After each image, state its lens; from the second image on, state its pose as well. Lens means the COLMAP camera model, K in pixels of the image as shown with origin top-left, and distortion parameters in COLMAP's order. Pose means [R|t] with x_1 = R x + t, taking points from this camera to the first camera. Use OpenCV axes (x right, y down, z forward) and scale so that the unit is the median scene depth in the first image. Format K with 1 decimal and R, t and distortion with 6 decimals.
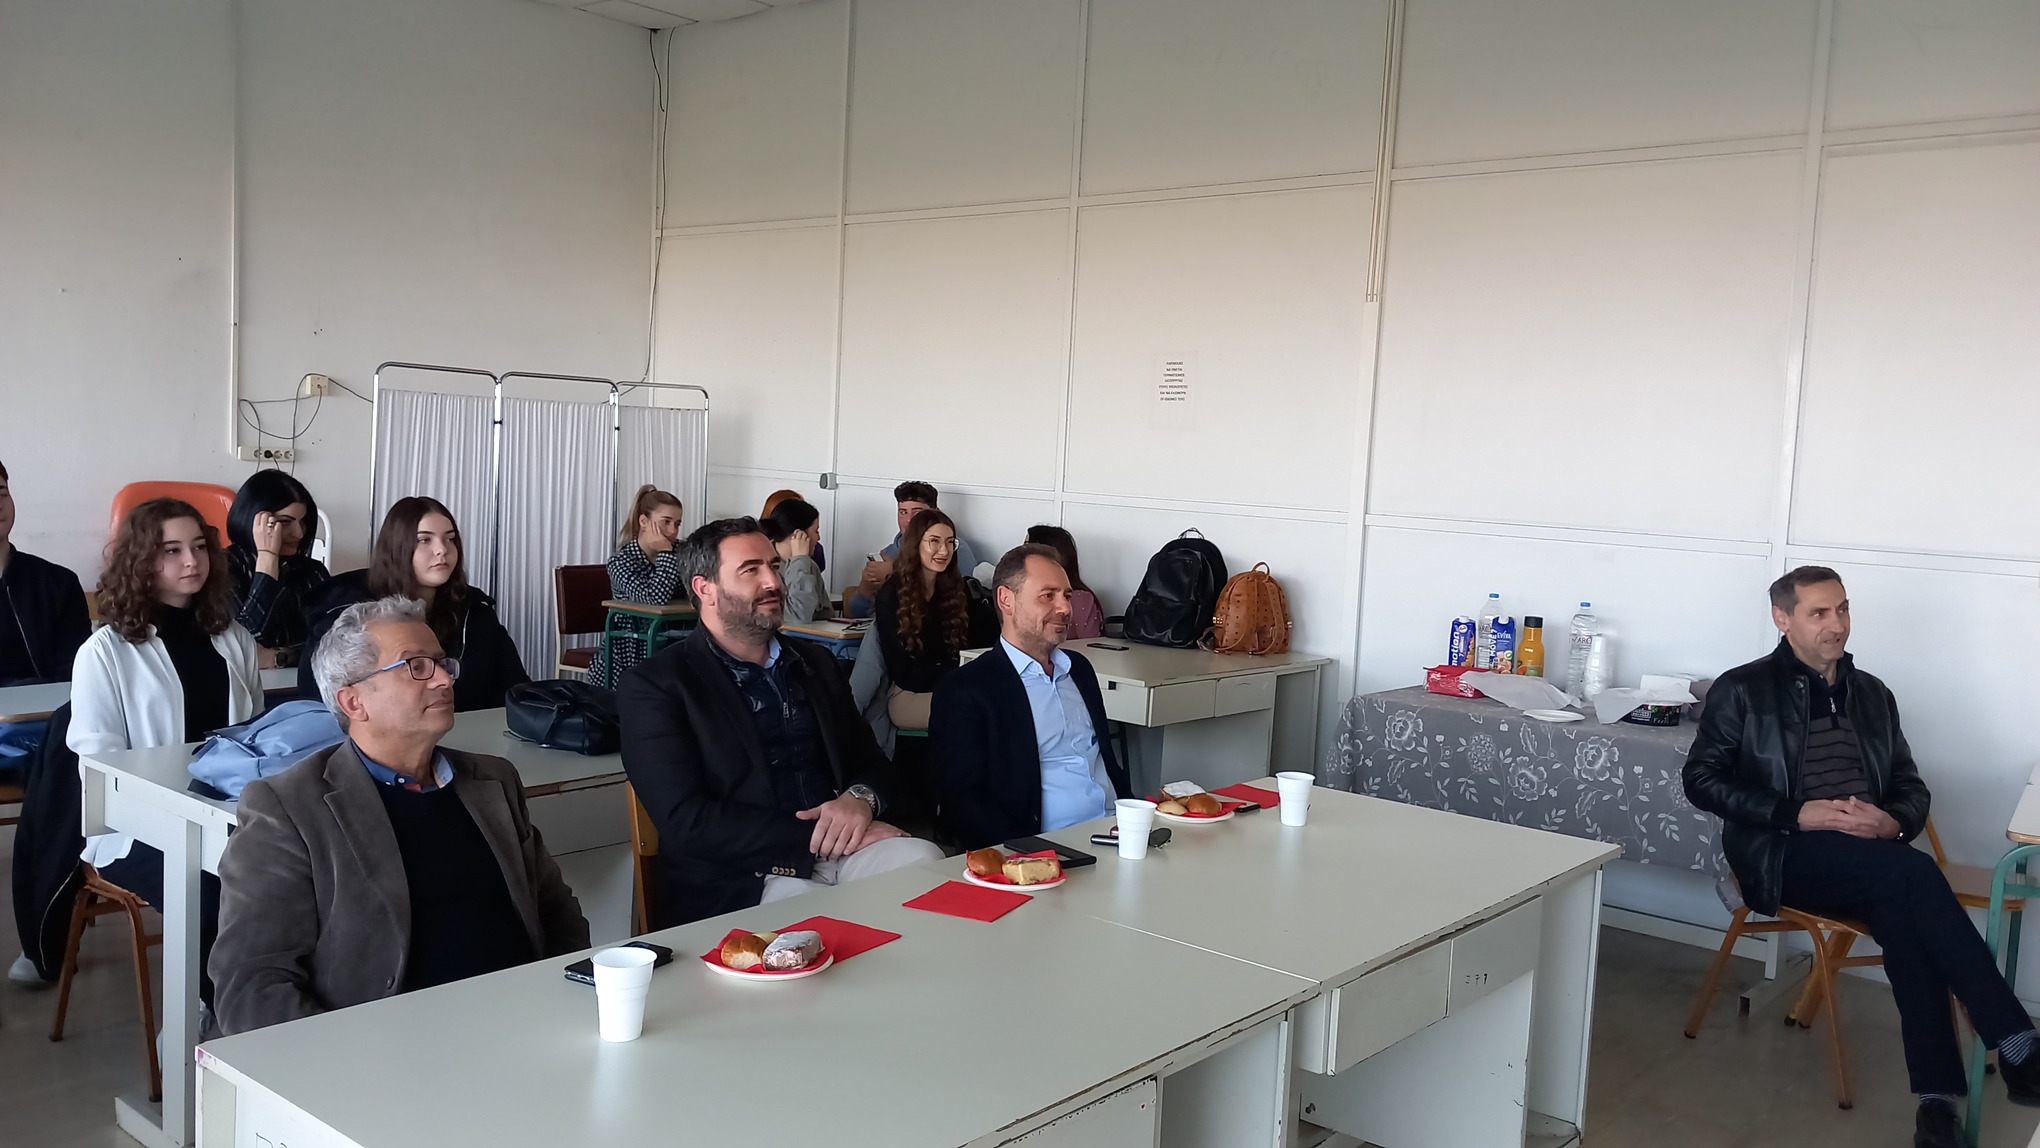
lens RADIAL K [[1623.8, 0, 1016.1], [0, 1623.8, 566.6], [0, 0, 1]] dist [0.069870, -0.126924]
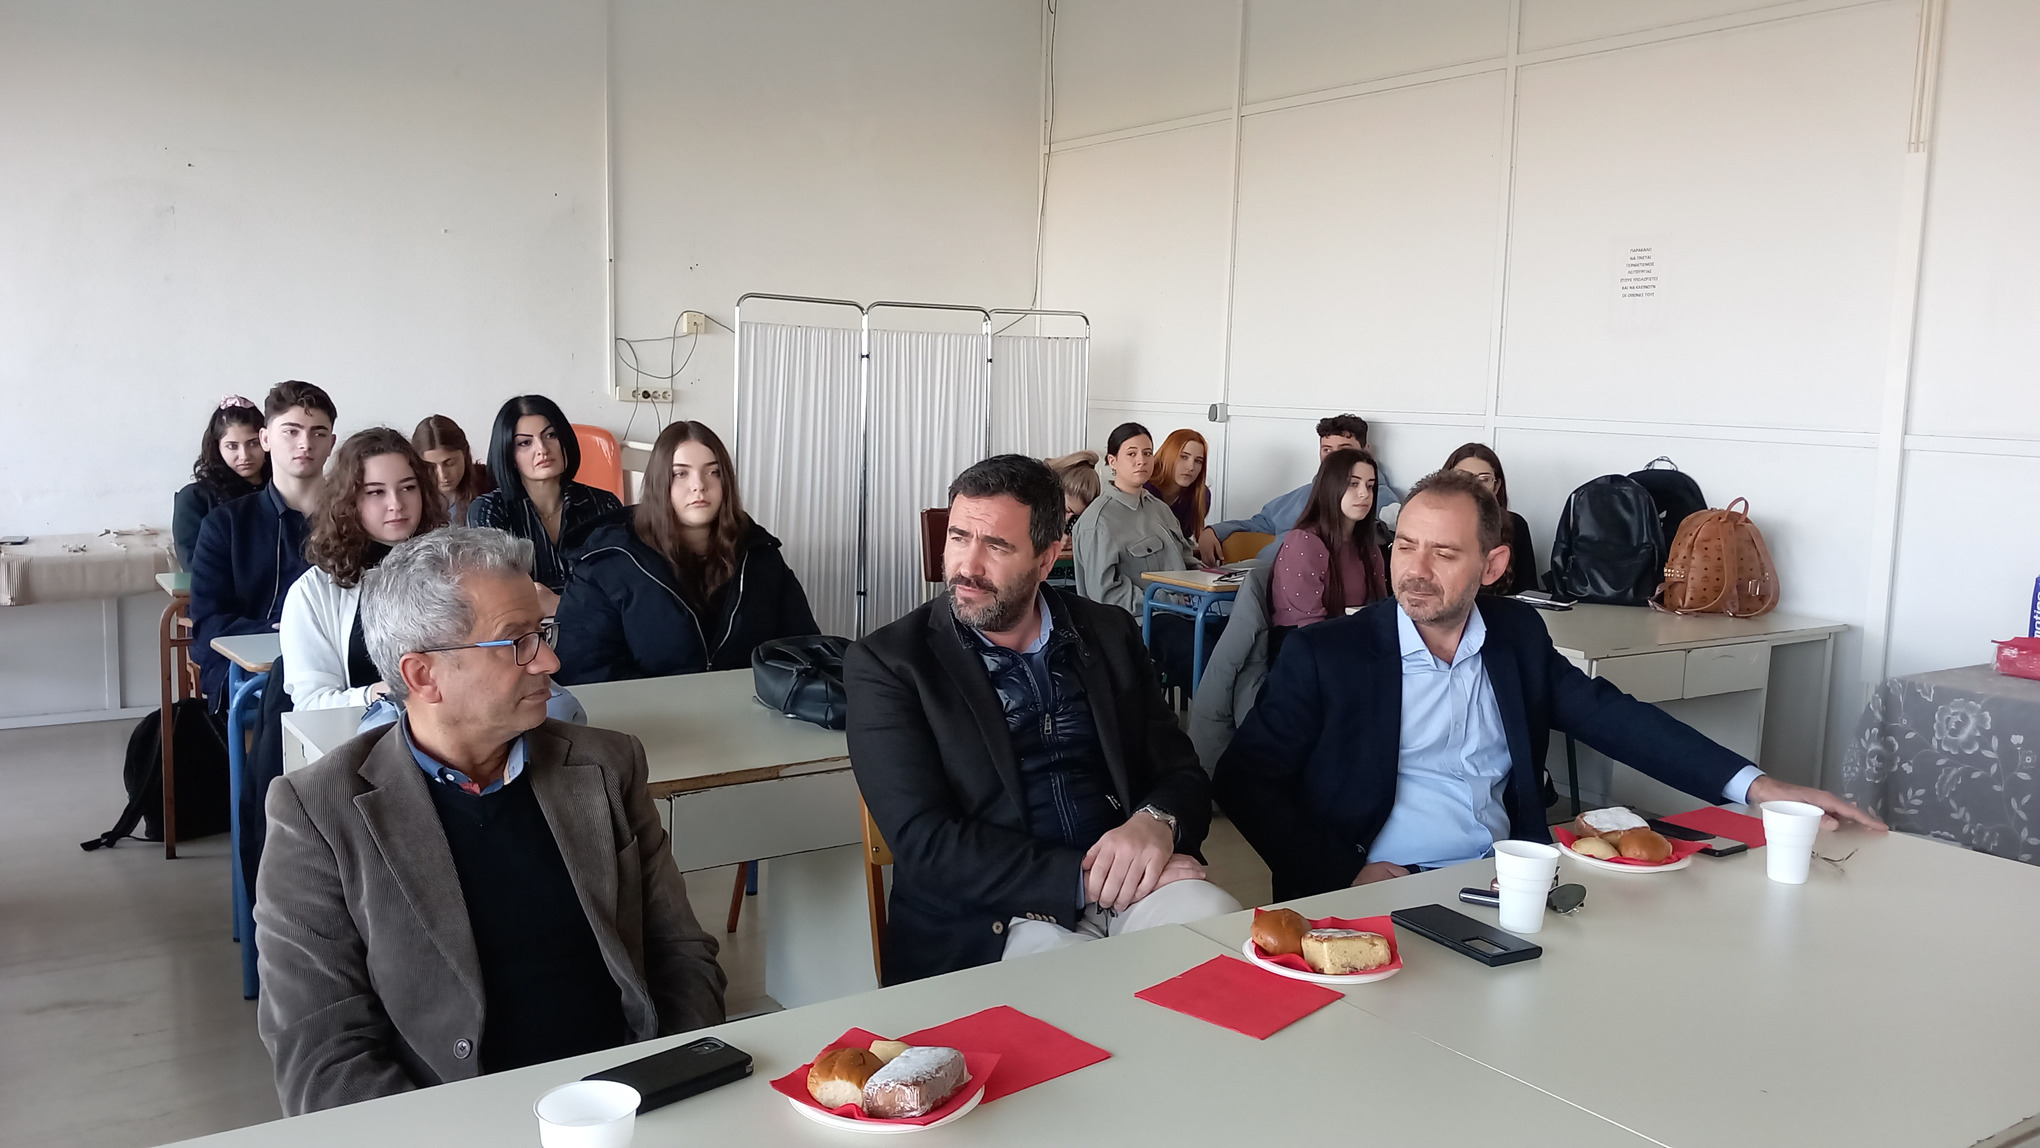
lens RADIAL K [[1623.8, 0, 1008.1], [0, 1623.8, 567.3], [0, 0, 1]] dist [0.069870, -0.126924]
pose [[0.959805, 0.006451, -0.280593, 0.034838], [0.002413, 0.999509, 0.031234, 0.006120], [0.280657, -0.030655, 0.959319, 0.185016]]
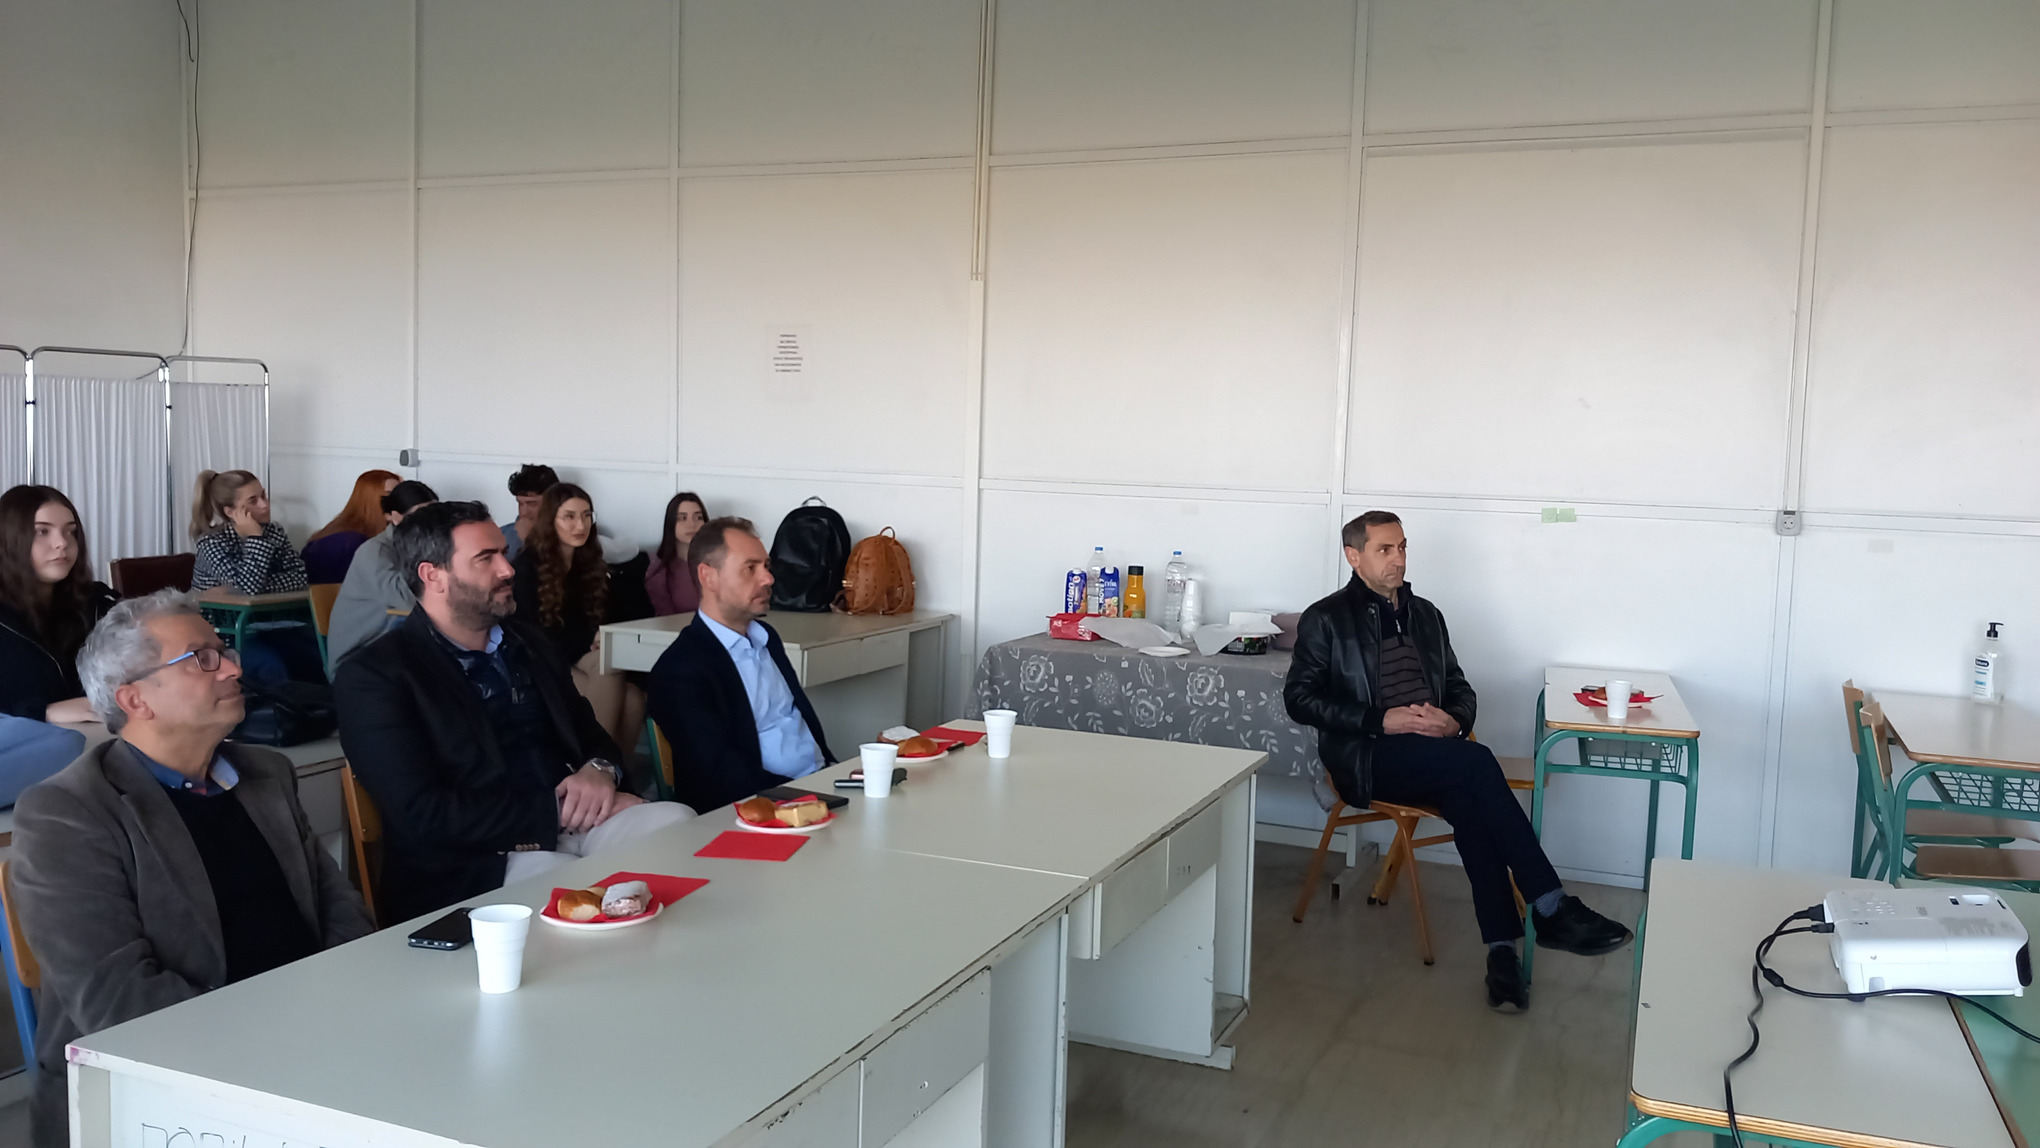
lens RADIAL K [[1623.8, 0, 1011.4], [0, 1623.8, 559.7], [0, 0, 1]] dist [0.069870, -0.126924]
pose [[0.958286, -0.042157, 0.282686, -0.084251], [0.037843, 0.999069, 0.020707, 0.000896], [-0.283296, -0.009145, 0.958989, -0.038963]]
